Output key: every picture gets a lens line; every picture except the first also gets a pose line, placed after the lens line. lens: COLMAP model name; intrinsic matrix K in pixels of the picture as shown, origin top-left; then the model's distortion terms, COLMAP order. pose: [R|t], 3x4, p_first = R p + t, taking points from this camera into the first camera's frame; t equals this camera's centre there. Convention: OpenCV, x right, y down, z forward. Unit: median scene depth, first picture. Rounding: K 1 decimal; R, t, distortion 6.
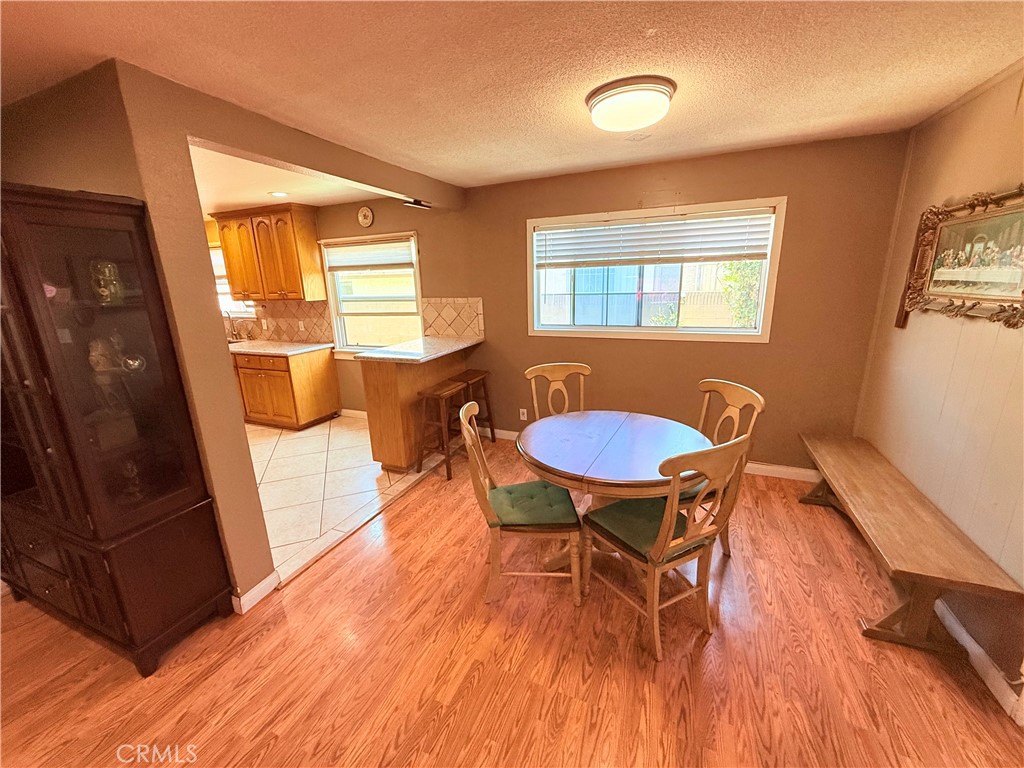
lens RADIAL K [[409.3, 0, 508.8], [0, 409.3, 385.1], [0, 0, 1]] dist [-0.001181, 0.000222]
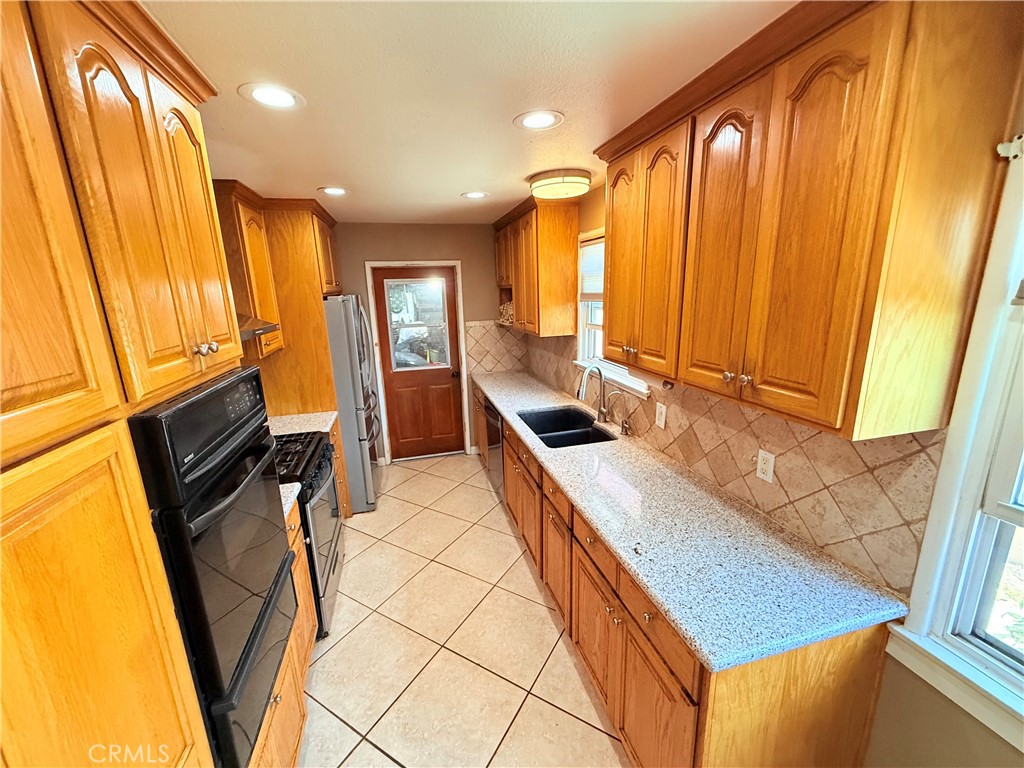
lens RADIAL K [[409.3, 0, 508.8], [0, 409.3, 385.1], [0, 0, 1]] dist [-0.001181, 0.000222]
pose [[0.616404, 0.192414, -0.763559, -0.493389], [-0.187836, 0.977622, 0.094721, -0.242715], [0.764698, 0.085037, 0.638753, 0.795913]]
